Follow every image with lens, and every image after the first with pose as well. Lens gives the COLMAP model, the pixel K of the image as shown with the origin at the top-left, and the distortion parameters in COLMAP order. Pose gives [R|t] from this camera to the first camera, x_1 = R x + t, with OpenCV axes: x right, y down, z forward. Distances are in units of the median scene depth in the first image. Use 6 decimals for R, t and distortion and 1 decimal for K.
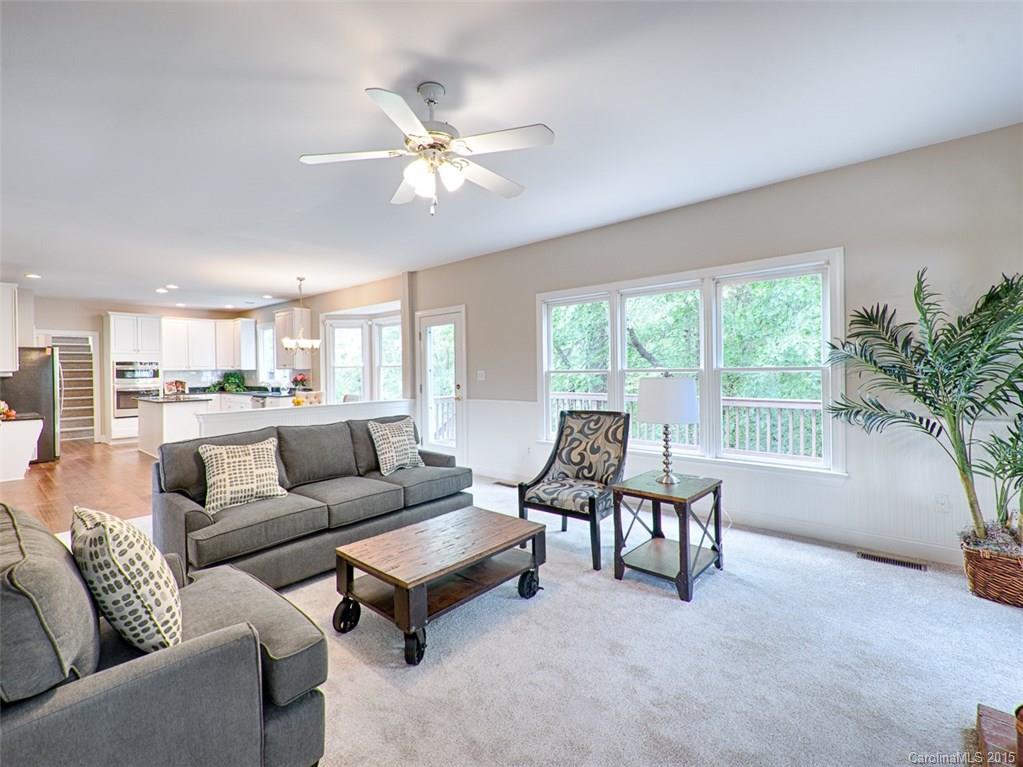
lens RADIAL K [[471.8, 0, 510.9], [0, 471.8, 372.2], [0, 0, 1]] dist [-0.018543, -0.000885]
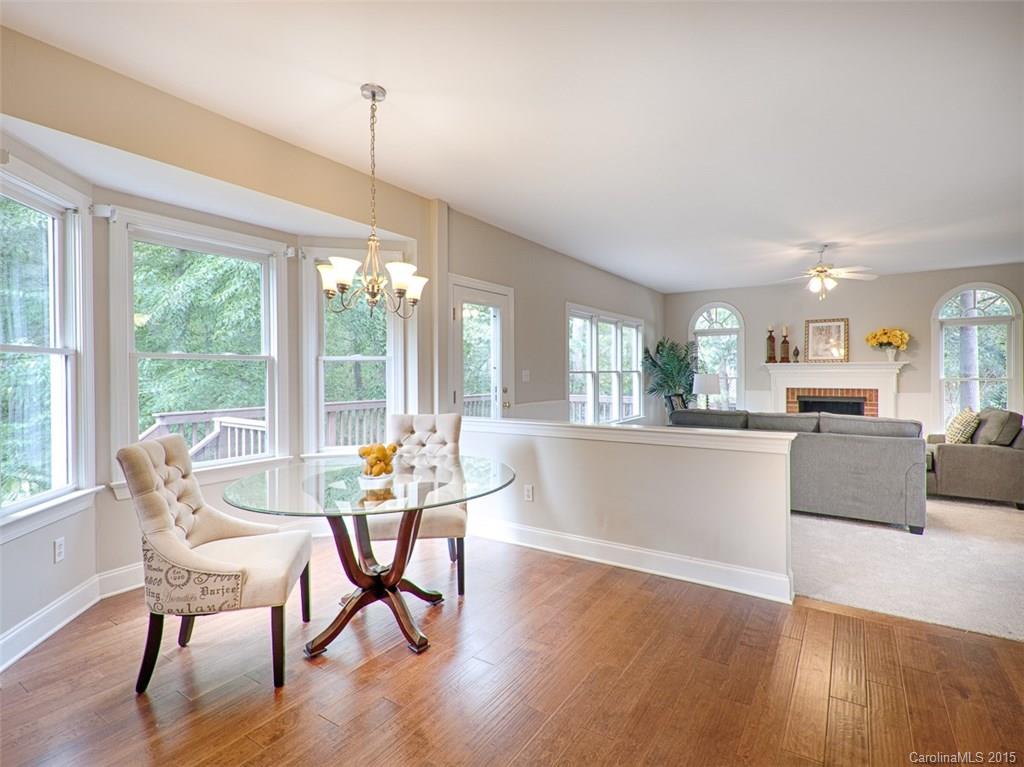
lens RADIAL K [[513.4, 0, 526.3], [0, 513.4, 376.2], [0, 0, 1]] dist [0.017684, 0.000288]
pose [[-0.149180, 0.007604, 0.988781, -1.605406], [0.009676, 0.999934, -0.006230, 0.022003], [-0.988763, 0.008638, -0.149243, 1.817250]]
